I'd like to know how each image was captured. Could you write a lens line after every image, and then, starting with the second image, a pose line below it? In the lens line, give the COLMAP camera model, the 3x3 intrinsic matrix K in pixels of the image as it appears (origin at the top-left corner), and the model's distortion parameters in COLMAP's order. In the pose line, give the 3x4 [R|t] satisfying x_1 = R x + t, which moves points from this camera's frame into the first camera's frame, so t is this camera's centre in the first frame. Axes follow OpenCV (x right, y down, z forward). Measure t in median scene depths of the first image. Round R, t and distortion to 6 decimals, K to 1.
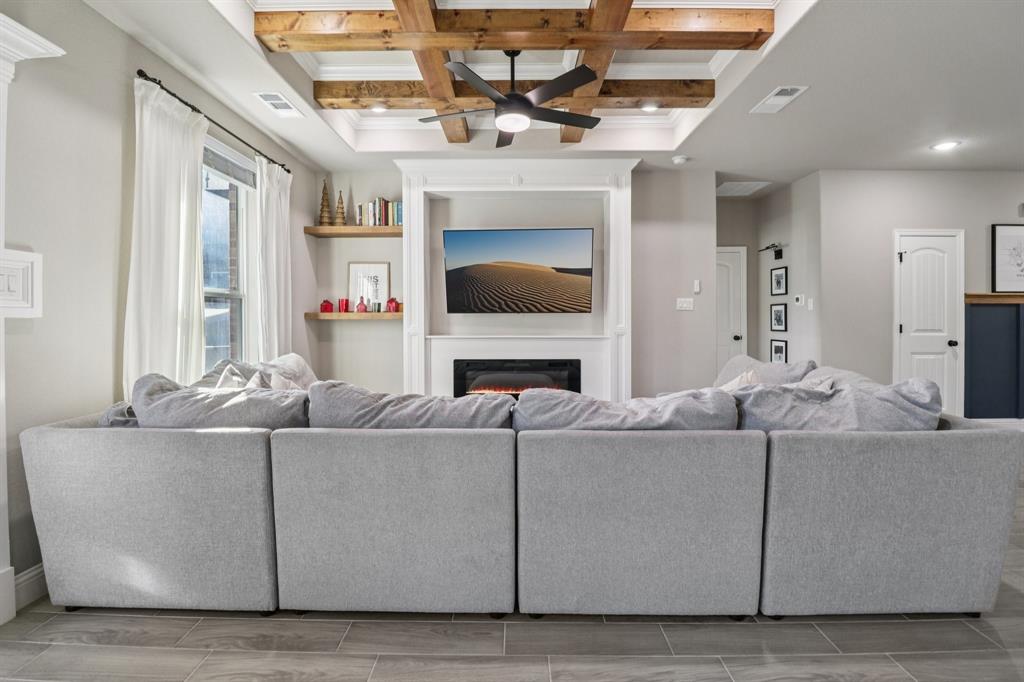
lens RADIAL K [[471.8, 0, 511.2], [0, 471.8, 321.0], [0, 0, 1]] dist [-0.001957, -0.012297]
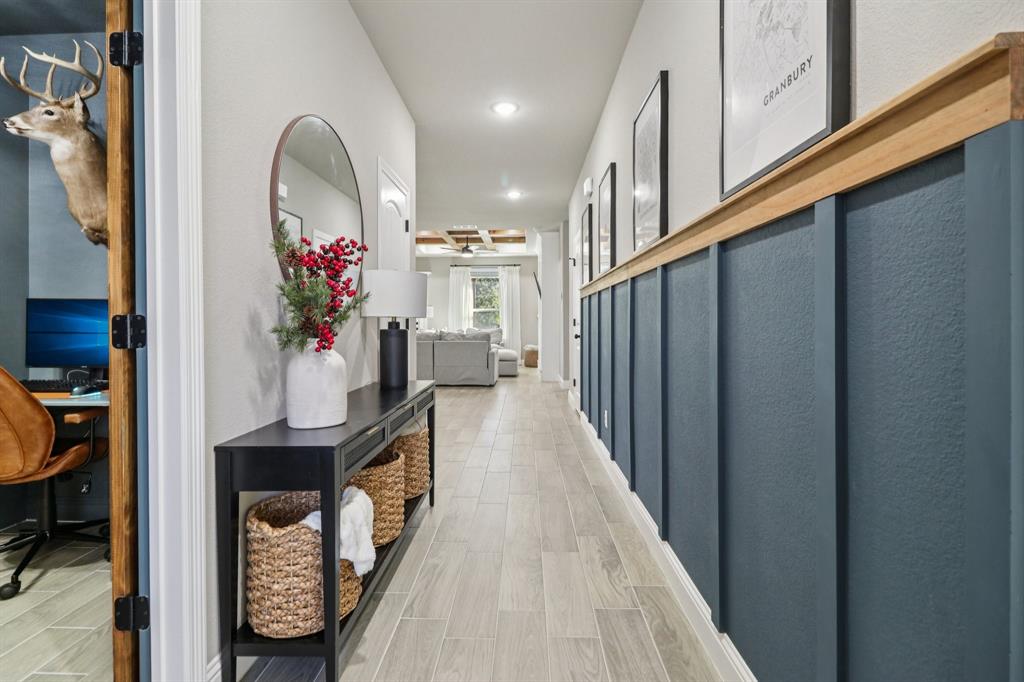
lens RADIAL K [[470.3, 0, 509.0], [0, 470.3, 325.1], [0, 0, 1]] dist [0.014793, -0.010482]
pose [[-0.019885, 0.008962, -0.999762, 2.148105], [-0.004515, 0.999949, 0.009054, 0.013553], [0.999792, 0.004694, -0.019844, 0.912366]]
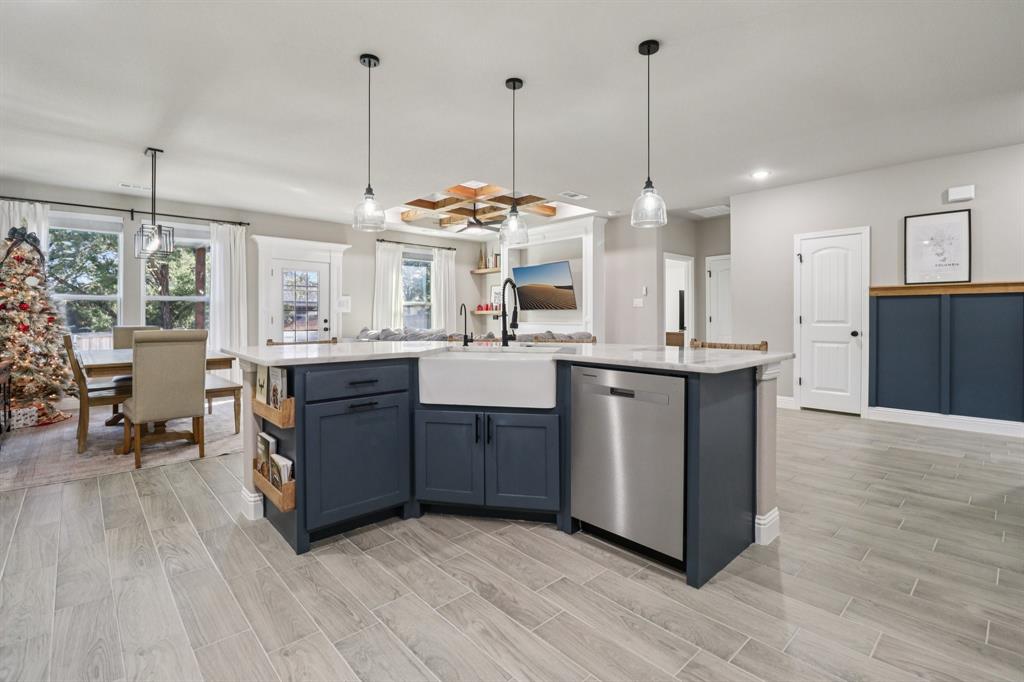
lens RADIAL K [[471.6, 0, 508.1], [0, 471.6, 320.0], [0, 0, 1]] dist [0.000198, -0.013737]
pose [[0.682598, 0.003826, -0.730784, 1.267706], [-0.005925, 0.999982, -0.000300, 0.023002], [0.730770, 0.004535, 0.682608, -0.342959]]
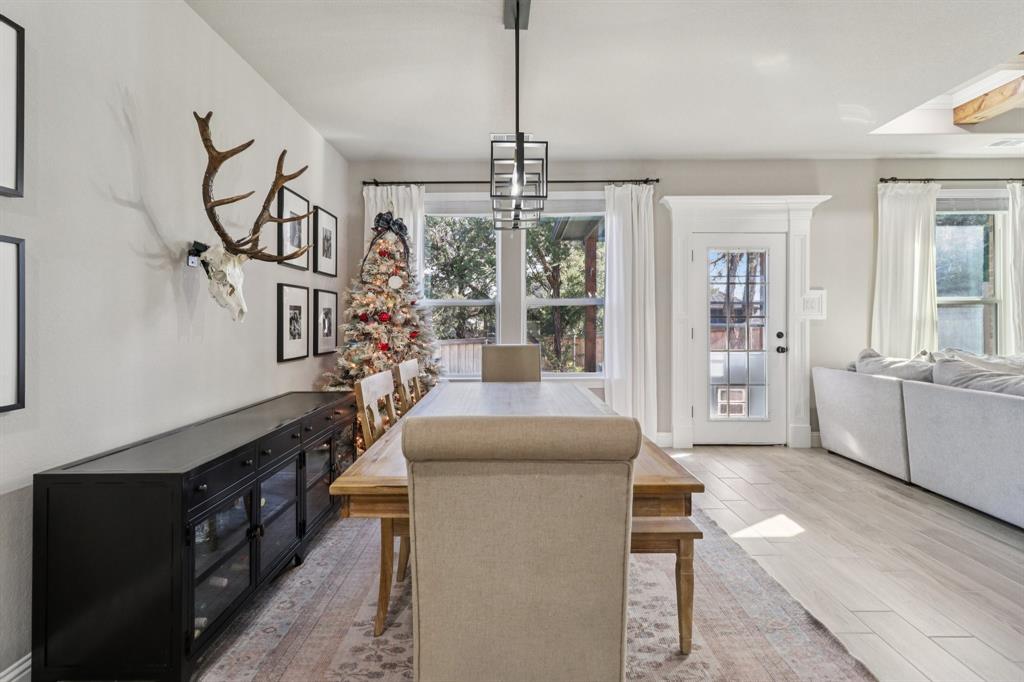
lens RADIAL K [[476.8, 0, 509.0], [0, 476.8, 320.8], [0, 0, 1]] dist [0.002095, 0.000283]
pose [[0.009504, 0.002509, -0.999952, 0.536854], [-0.005824, 0.999980, 0.002454, 0.001648], [0.999938, 0.005801, 0.009518, -0.226589]]
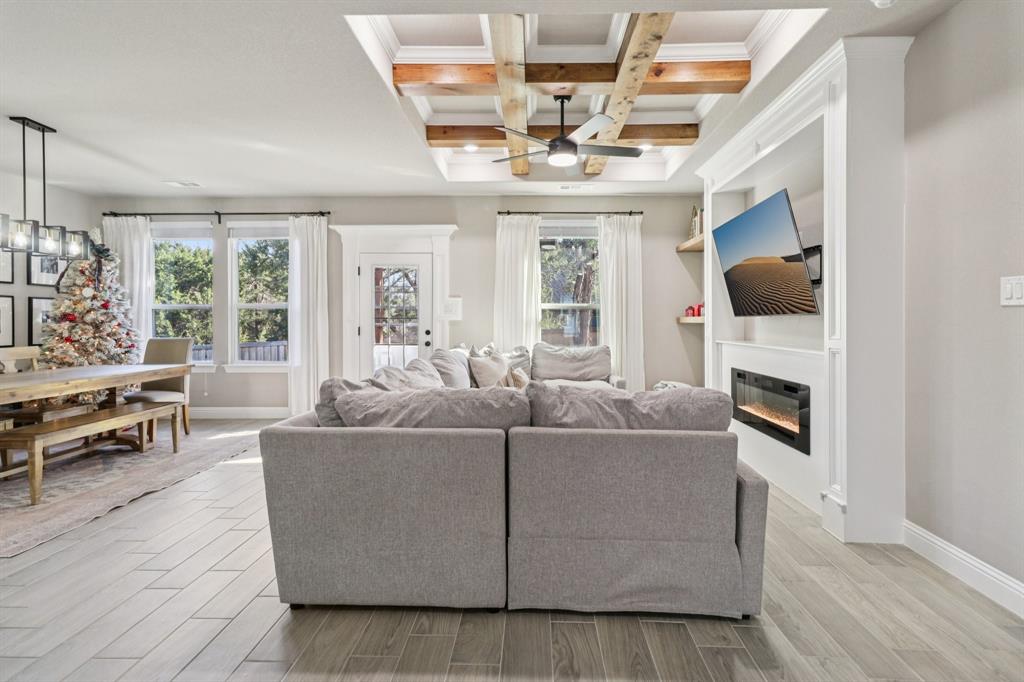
lens RADIAL K [[484.1, 0, 522.5], [0, 484.1, 326.7], [0, 0, 1]] dist [0.014189, 0.000468]
pose [[-0.011528, 0.013948, -0.999836, 0.850062], [-0.009226, 0.999859, 0.014055, -0.006257], [0.999891, 0.009386, -0.011397, 0.619463]]
